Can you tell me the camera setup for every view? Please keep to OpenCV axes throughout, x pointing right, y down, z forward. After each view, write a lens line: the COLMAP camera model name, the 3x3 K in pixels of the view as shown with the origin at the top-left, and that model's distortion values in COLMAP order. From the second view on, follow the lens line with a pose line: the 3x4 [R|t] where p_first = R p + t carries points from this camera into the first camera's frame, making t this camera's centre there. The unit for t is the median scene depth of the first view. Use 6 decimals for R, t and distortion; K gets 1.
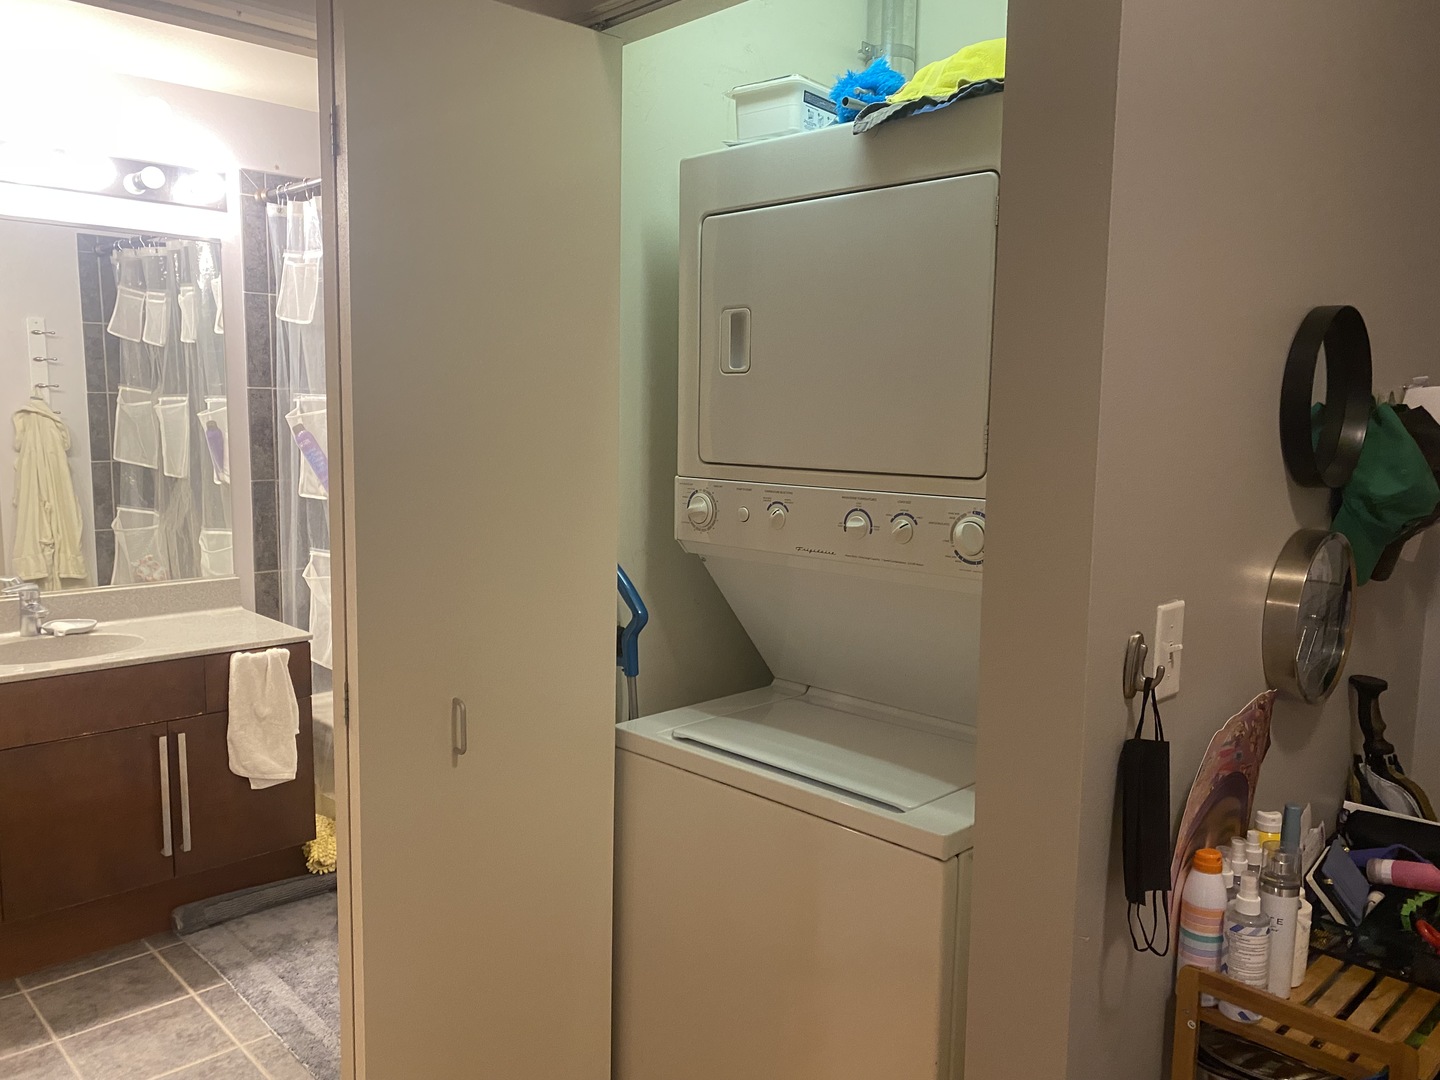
lens RADIAL K [[1101.4, 0, 722.0], [0, 1101.4, 520.3], [0, 0, 1]] dist [0.031265, -0.034919]
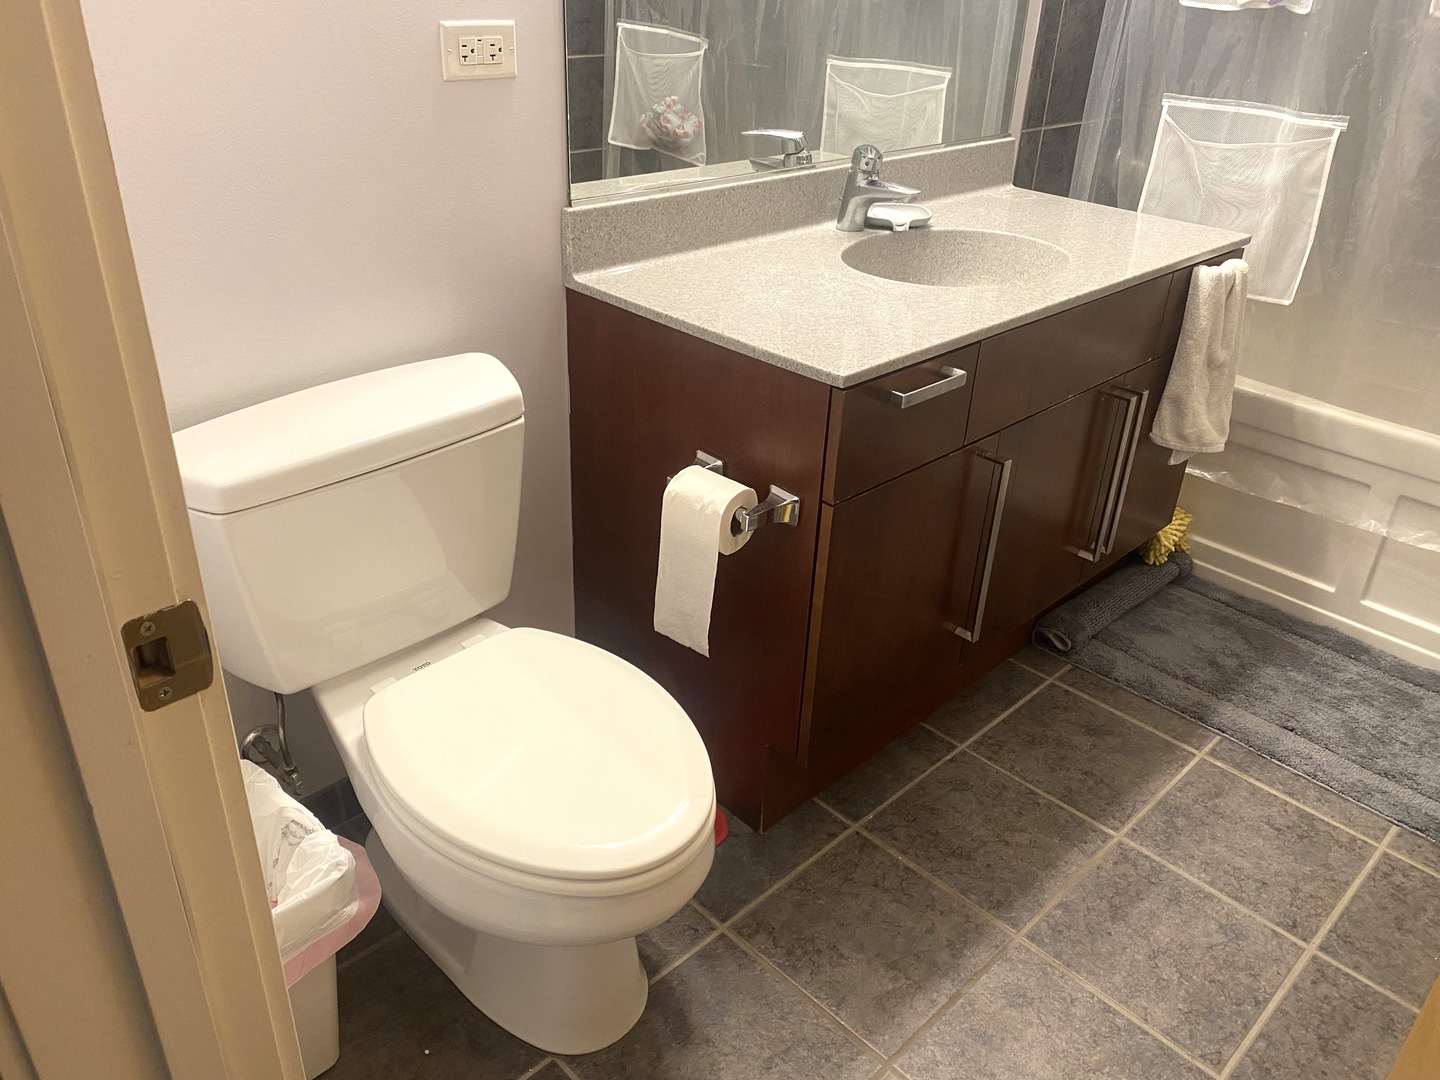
lens RADIAL K [[1101.4, 0, 722.0], [0, 1101.4, 520.3], [0, 0, 1]] dist [0.031265, -0.034919]
pose [[0.999436, 0.022856, 0.024621, -0.718191], [-0.030449, 0.925932, 0.376460, 0.022303], [-0.014193, -0.376997, 0.926106, 0.352046]]
